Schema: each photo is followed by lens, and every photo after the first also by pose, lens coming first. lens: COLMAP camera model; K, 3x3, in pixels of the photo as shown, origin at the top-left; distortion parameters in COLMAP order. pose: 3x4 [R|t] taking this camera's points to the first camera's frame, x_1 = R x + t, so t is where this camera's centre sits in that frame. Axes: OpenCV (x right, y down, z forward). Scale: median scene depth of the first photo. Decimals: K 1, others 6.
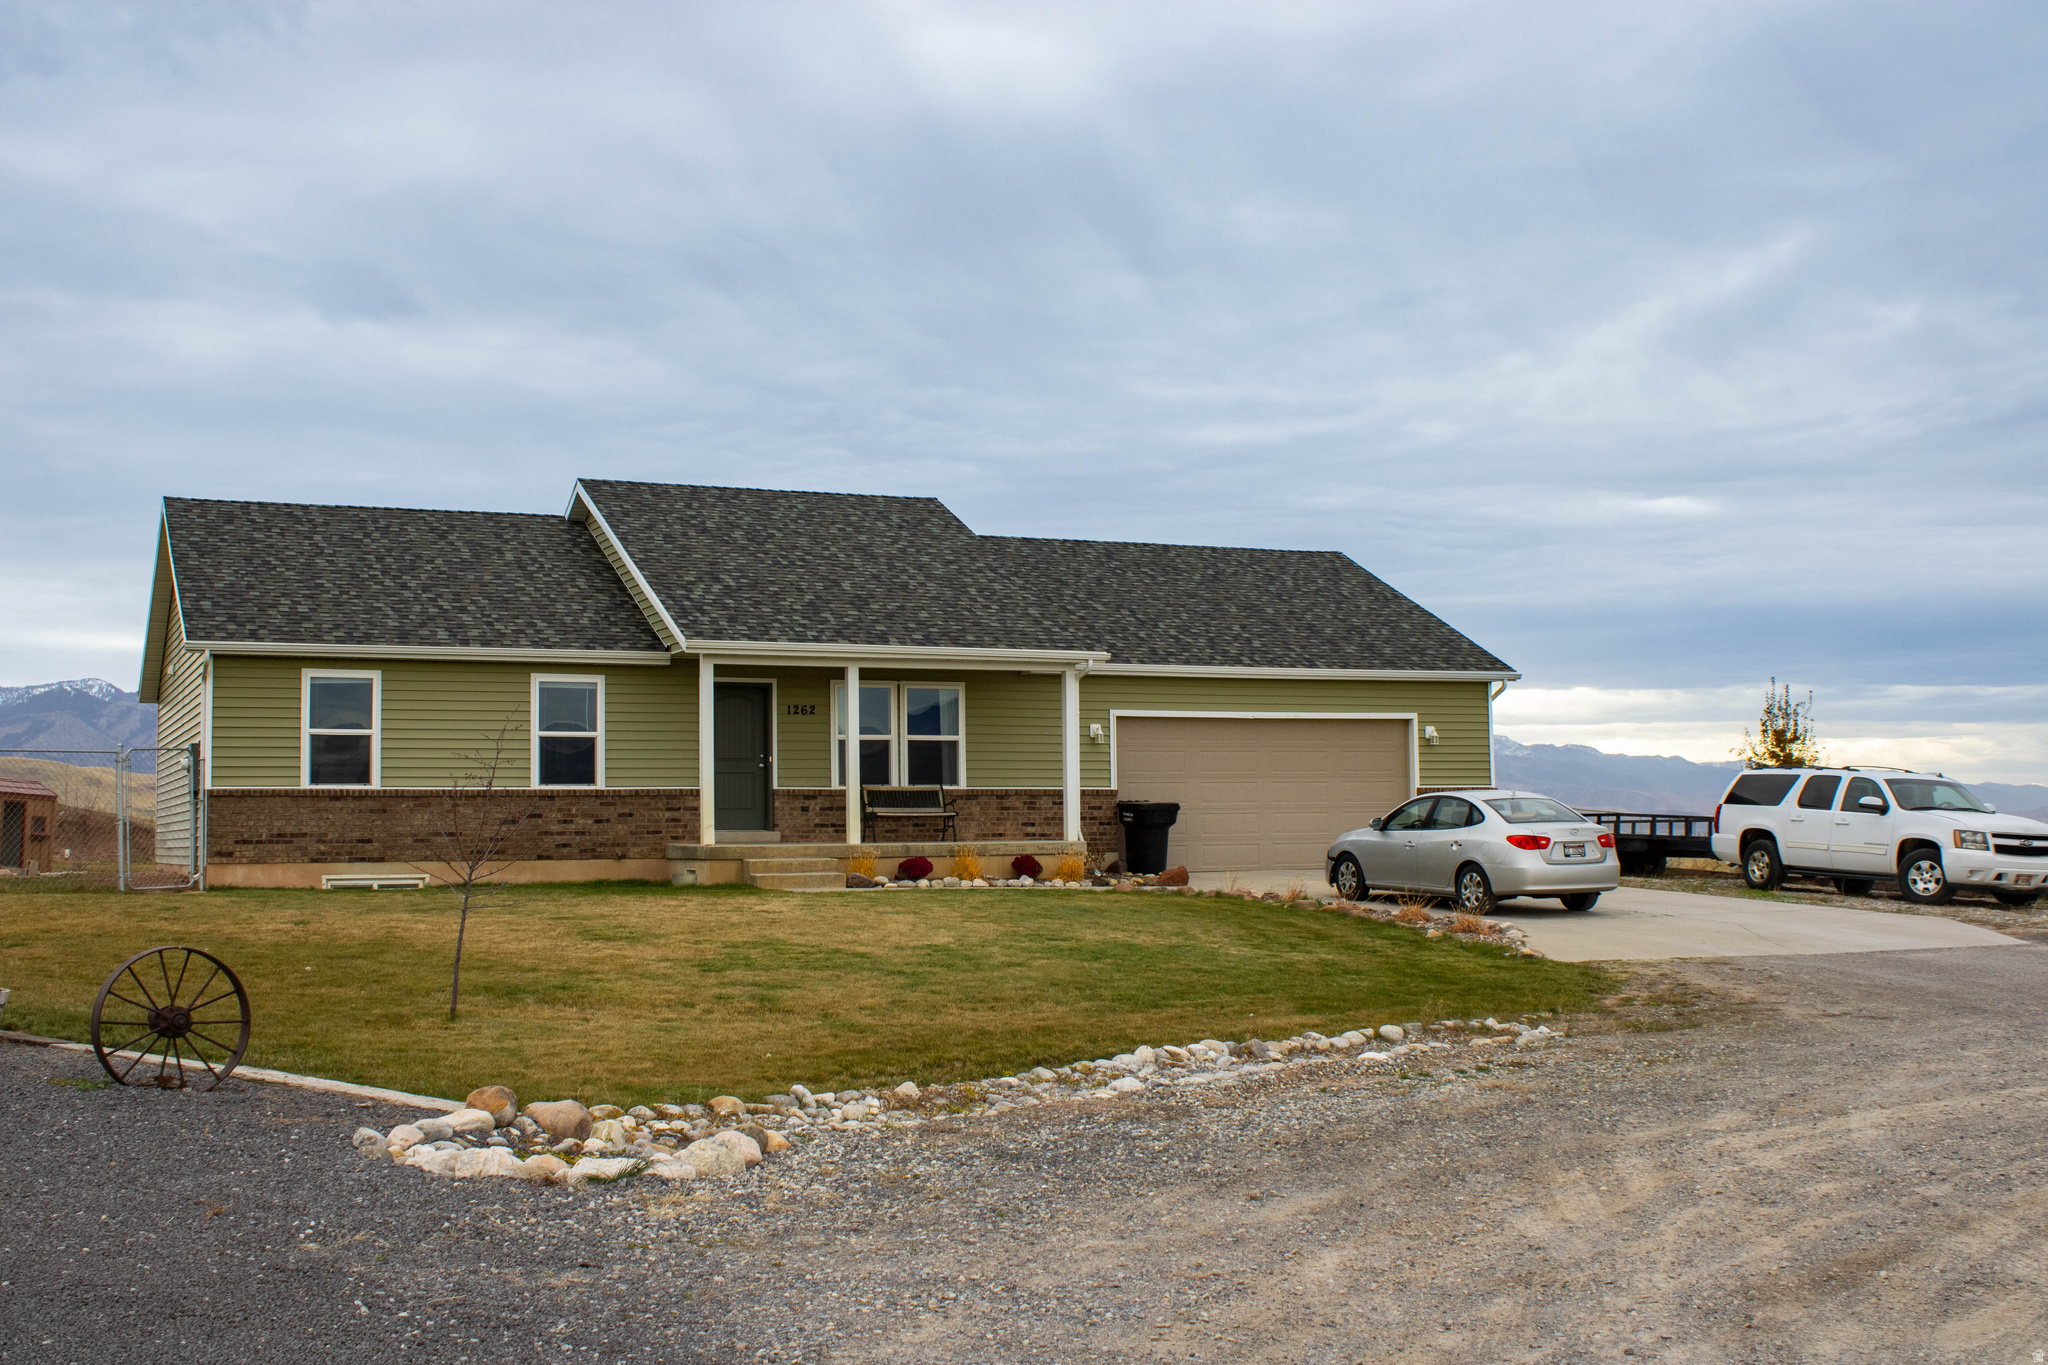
lens RADIAL K [[2428.2, 0, 1024.0], [0, 2428.2, 682.5], [0, 0, 1]] dist [-0.196180, 0.606195]
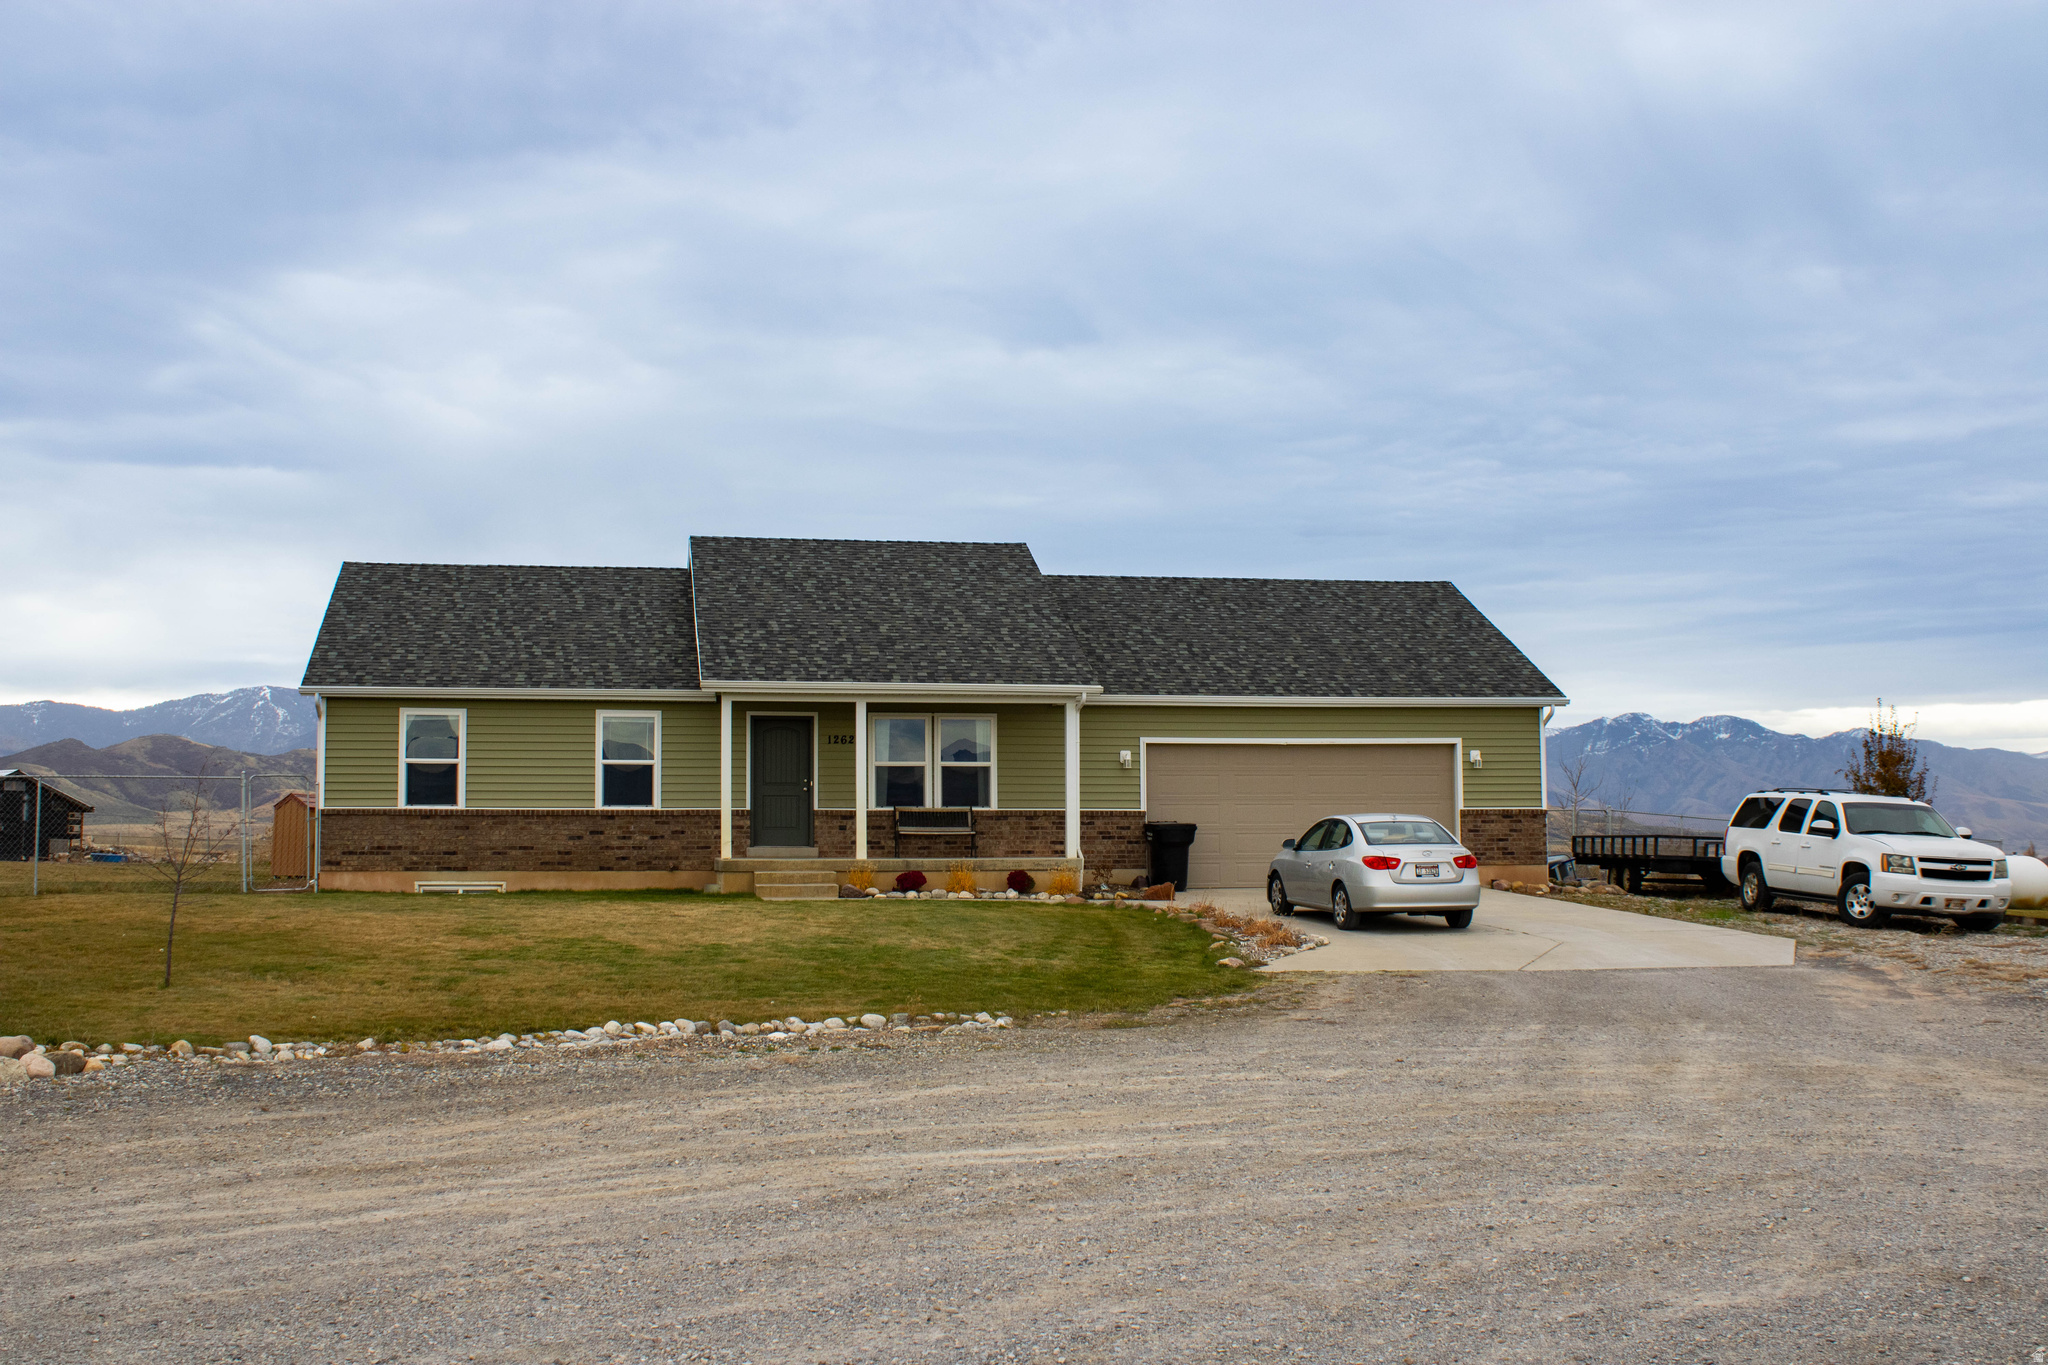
lens RADIAL K [[2428.2, 0, 1024.0], [0, 2428.2, 682.5], [0, 0, 1]] dist [-0.196180, 0.606195]
pose [[0.964504, -0.011172, -0.263830, 0.298841], [0.009494, 0.999926, -0.007632, -0.006046], [0.263896, 0.004856, 0.964539, -0.065713]]
